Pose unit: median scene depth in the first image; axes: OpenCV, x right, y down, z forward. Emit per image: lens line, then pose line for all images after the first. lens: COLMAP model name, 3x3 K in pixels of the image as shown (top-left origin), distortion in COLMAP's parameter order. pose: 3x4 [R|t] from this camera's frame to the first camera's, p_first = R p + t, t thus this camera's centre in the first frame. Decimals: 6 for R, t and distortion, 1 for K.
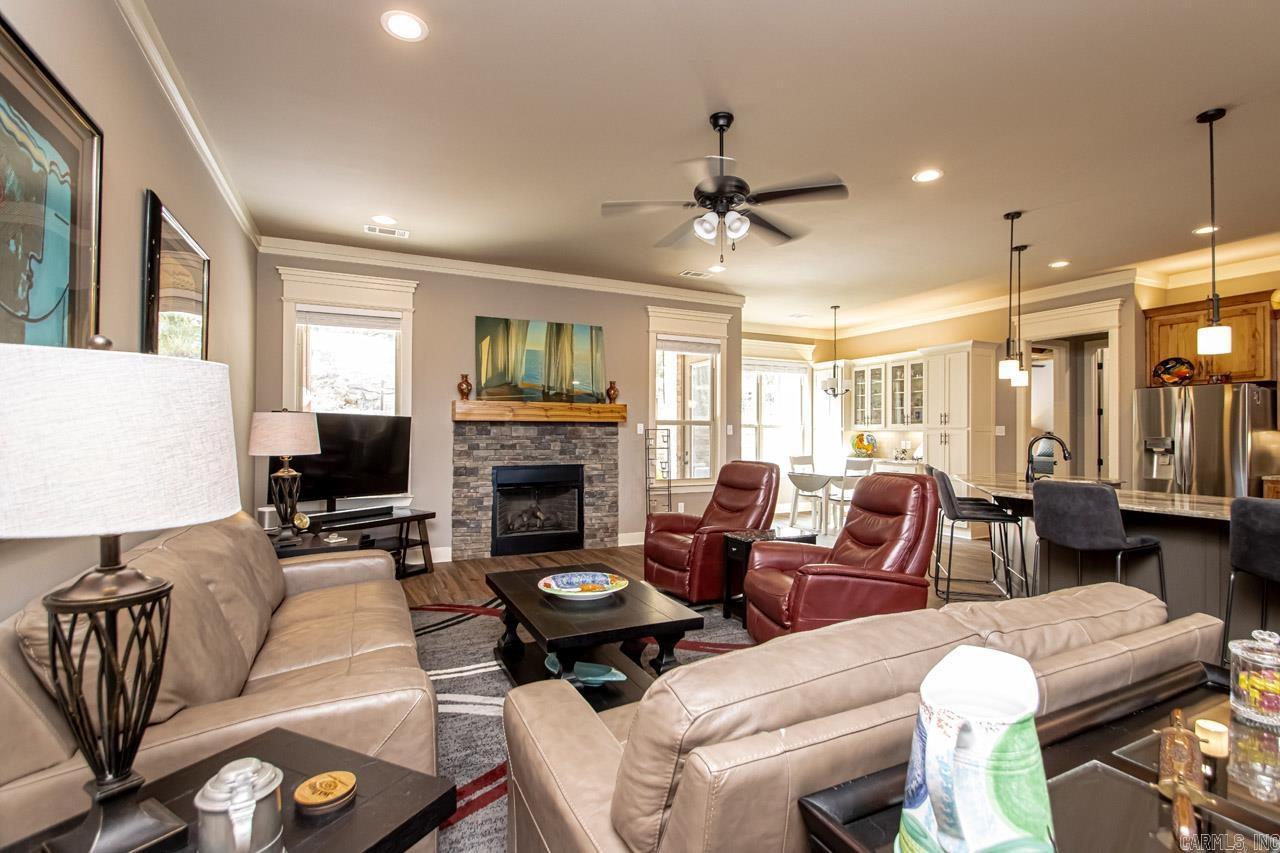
lens RADIAL K [[601.5, 0, 644.5], [0, 601.5, 426.4], [0, 0, 1]] dist [0.013965, -0.016014]
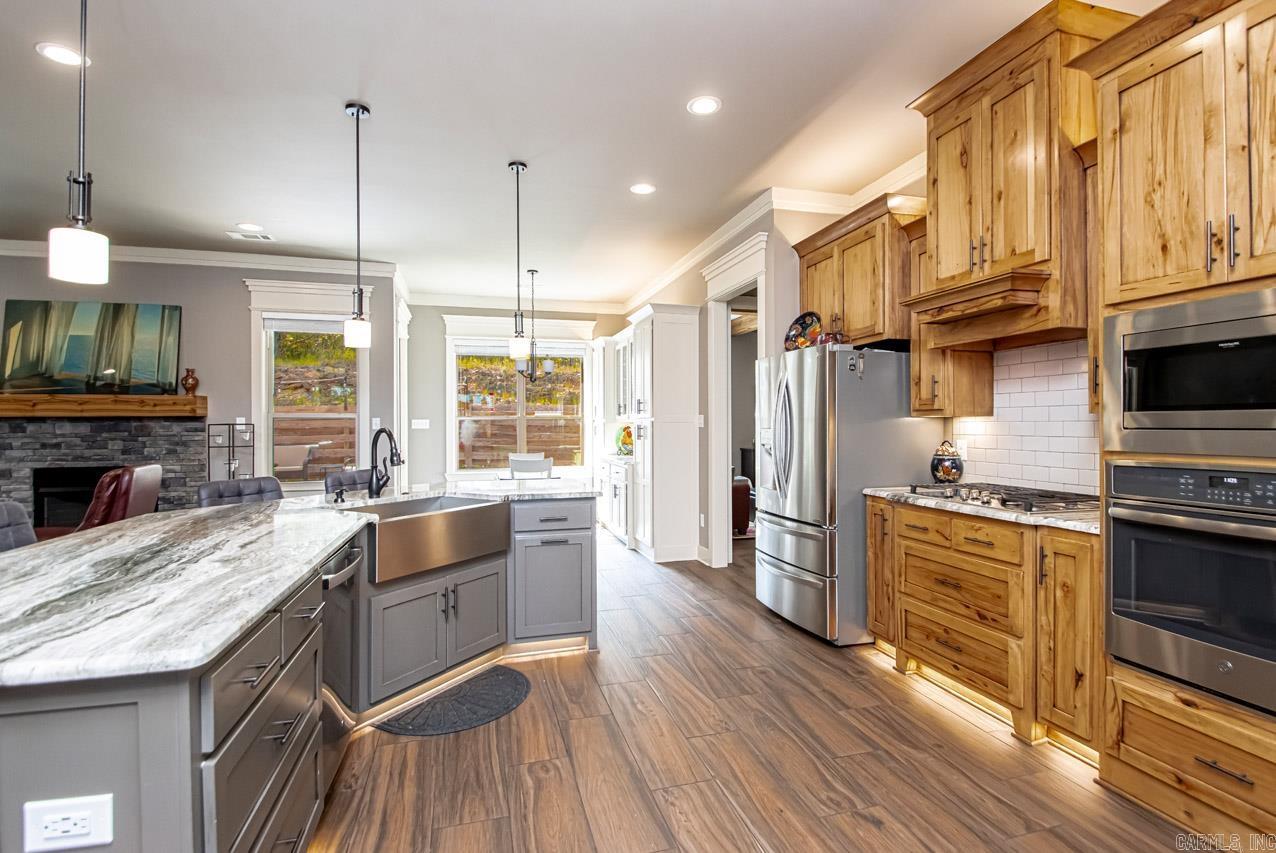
lens RADIAL K [[599.6, 0, 638.2], [0, 599.6, 420.7], [0, 0, 1]] dist [0.013965, -0.016014]
pose [[0.984323, -0.011974, -0.175968, 0.767140], [0.012602, 0.999918, 0.002450, 0.005193], [0.175924, -0.004629, 0.984393, 0.282578]]
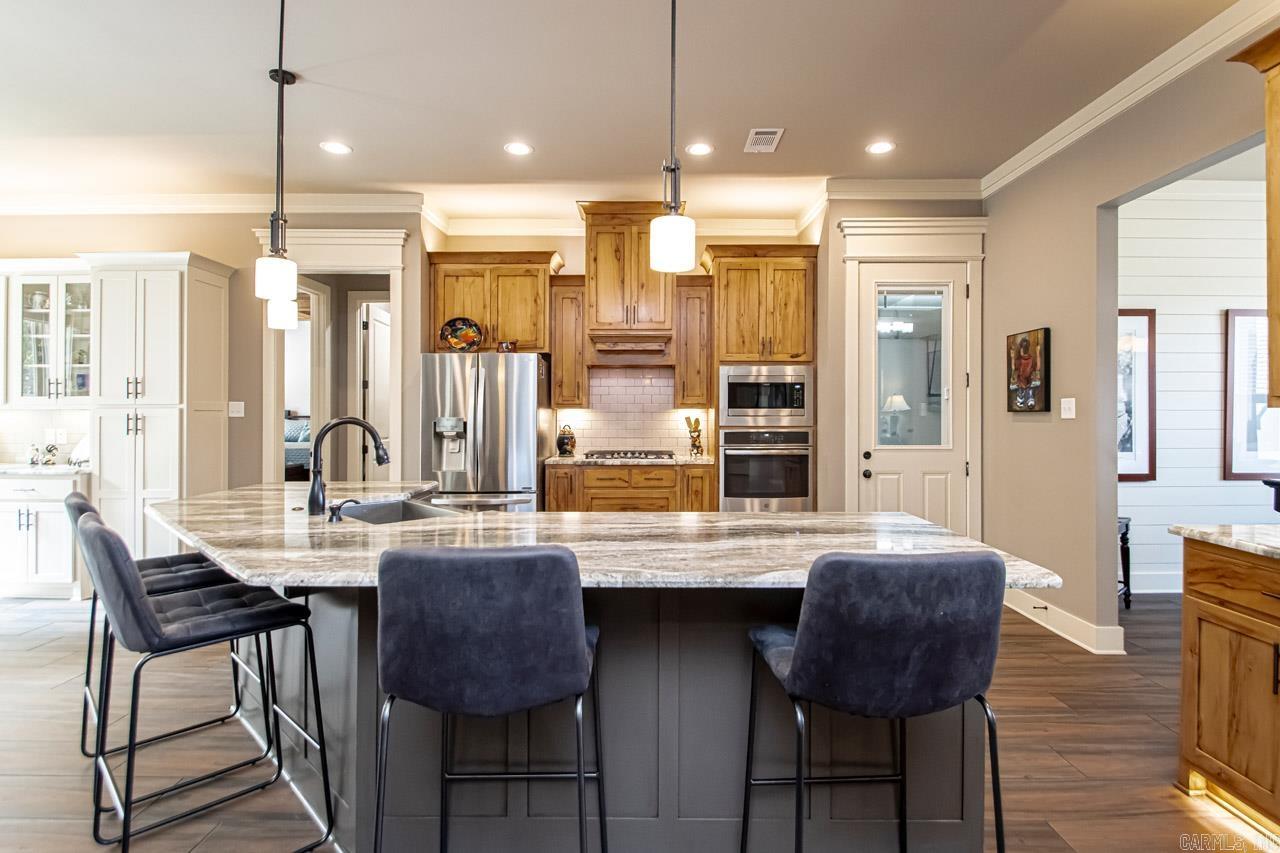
lens RADIAL K [[646.0, 0, 649.3], [0, 646.0, 407.5], [0, 0, 1]] dist [-0.009386, -0.001586]
pose [[0.433111, -0.000312, 0.901340, 0.206823], [-0.004247, 0.999988, 0.002387, 0.001981], [-0.901331, -0.004862, 0.433105, 0.386593]]
